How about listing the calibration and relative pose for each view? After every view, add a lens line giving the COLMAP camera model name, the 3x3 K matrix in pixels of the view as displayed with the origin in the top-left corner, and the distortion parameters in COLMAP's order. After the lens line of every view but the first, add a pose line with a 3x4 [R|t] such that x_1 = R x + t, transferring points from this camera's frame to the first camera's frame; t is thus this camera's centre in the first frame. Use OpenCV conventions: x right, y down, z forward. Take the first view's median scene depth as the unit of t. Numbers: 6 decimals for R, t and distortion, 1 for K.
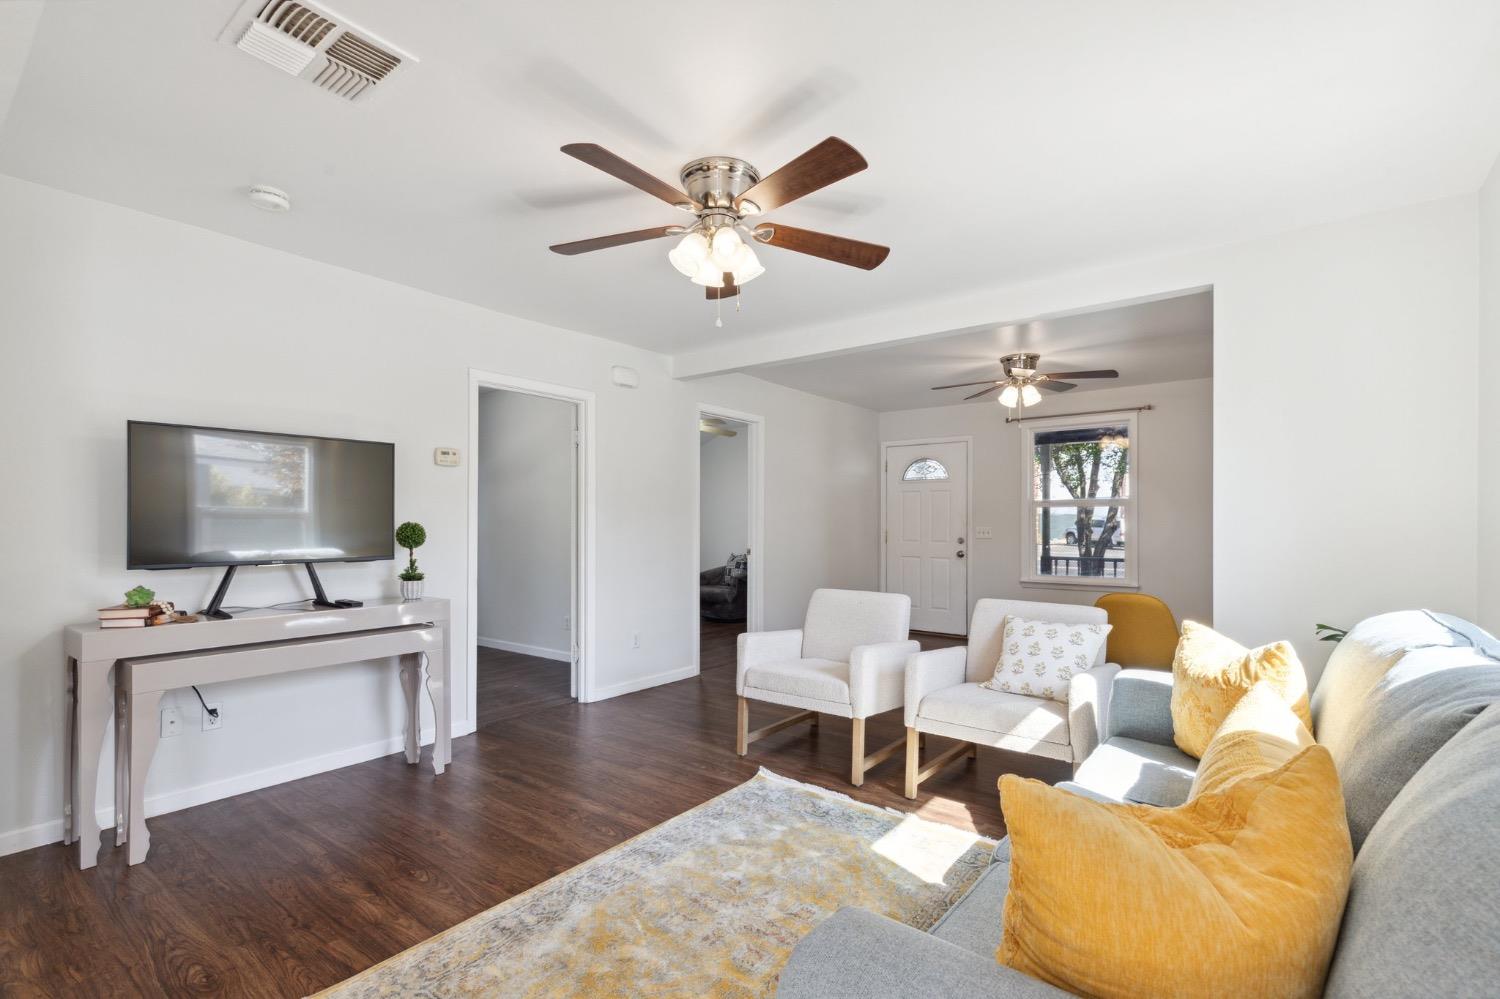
lens RADIAL K [[691.9, 0, 748.2], [0, 691.9, 505.5], [0, 0, 1]] dist [0.009337, -0.000986]
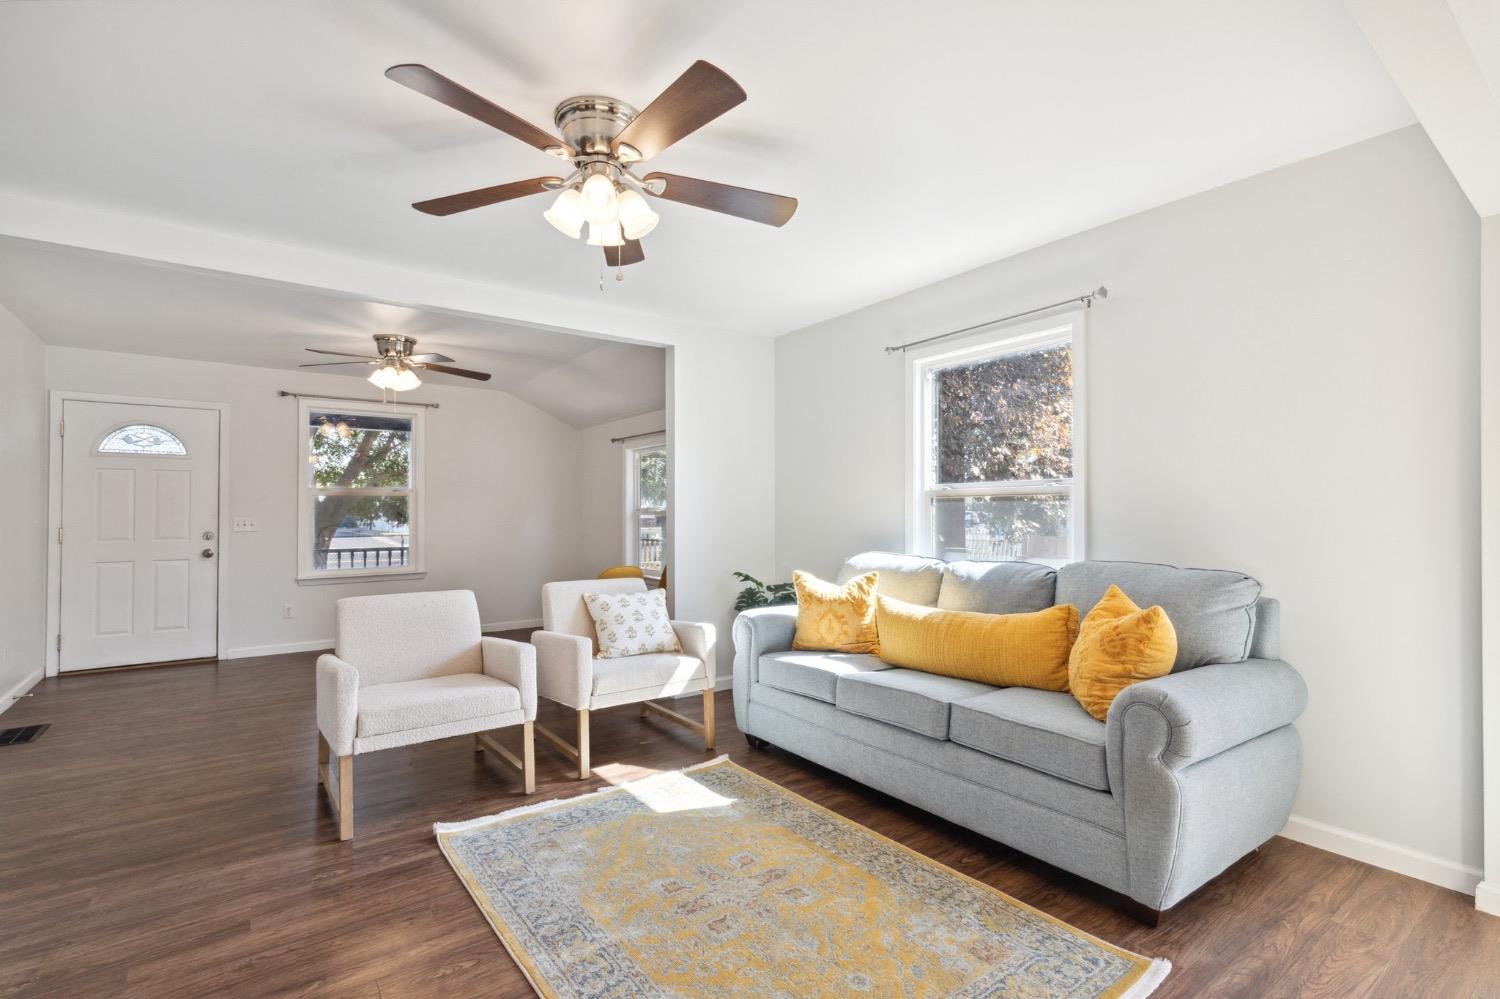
lens RADIAL K [[691.9, 0, 747.1], [0, 691.9, 500.3], [0, 0, 1]] dist [0.009337, -0.000986]
pose [[0.273580, 0.013181, 0.961759, -0.652581], [-0.018813, 0.999788, -0.008350, 0.012620], [-0.961665, -0.015809, 0.273770, 0.460897]]
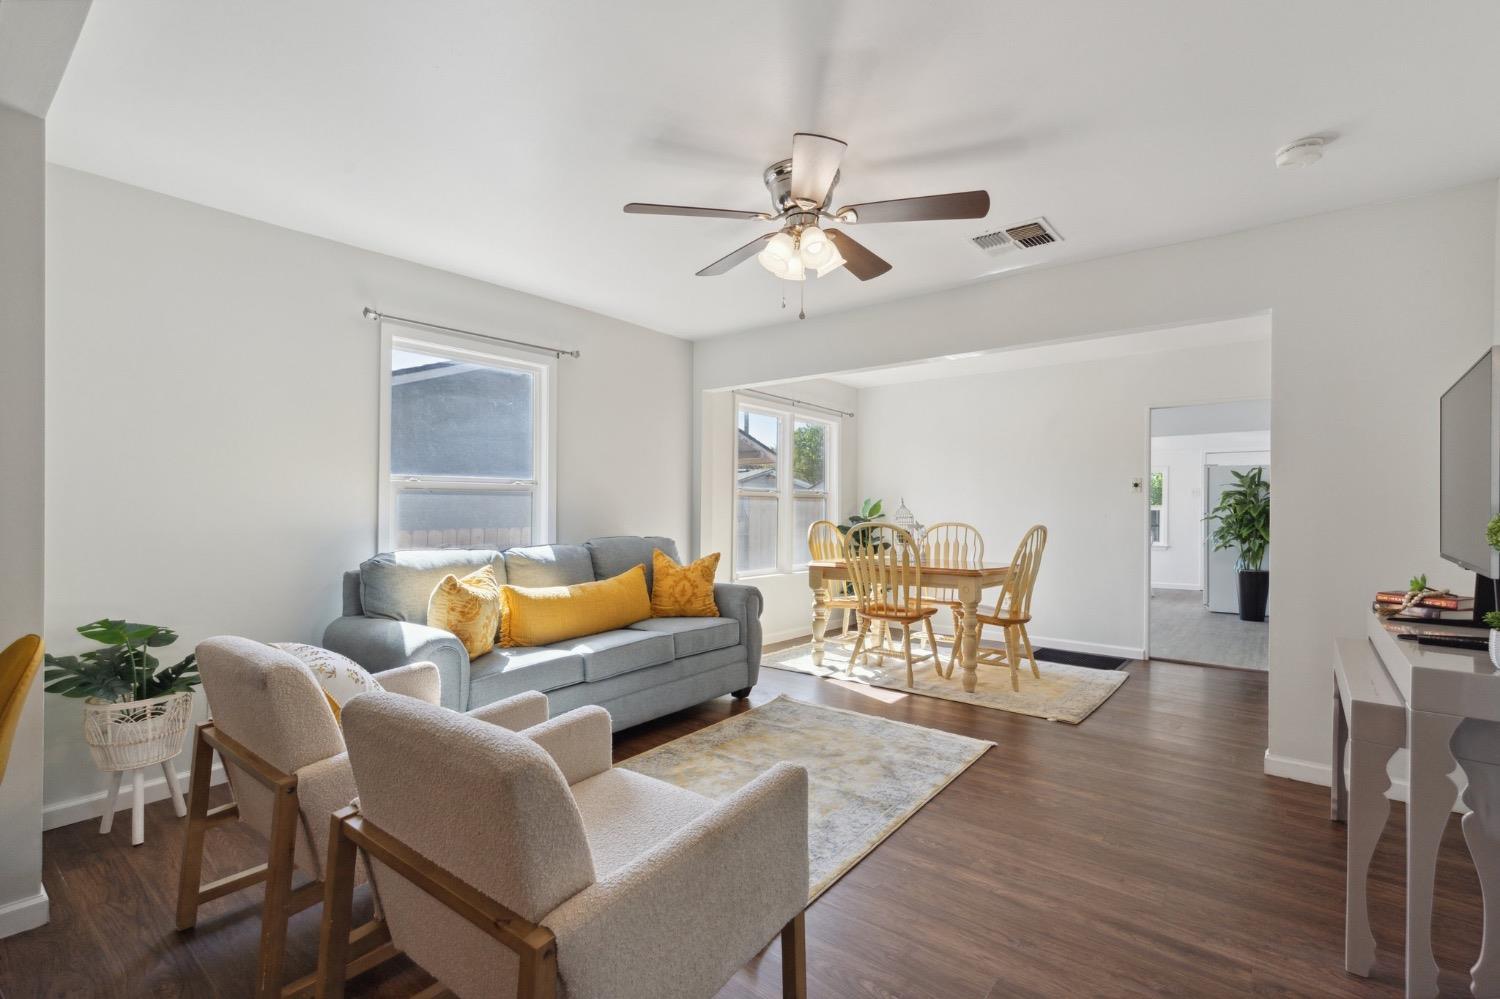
lens RADIAL K [[691.9, 0, 755.6], [0, 691.9, 498.9], [0, 0, 1]] dist [0.009337, -0.000986]
pose [[-0.999990, 0.002051, -0.003881, 0.060611], [0.002179, 0.999442, -0.033344, 0.044886], [0.003810, -0.033352, -0.999436, 1.672874]]
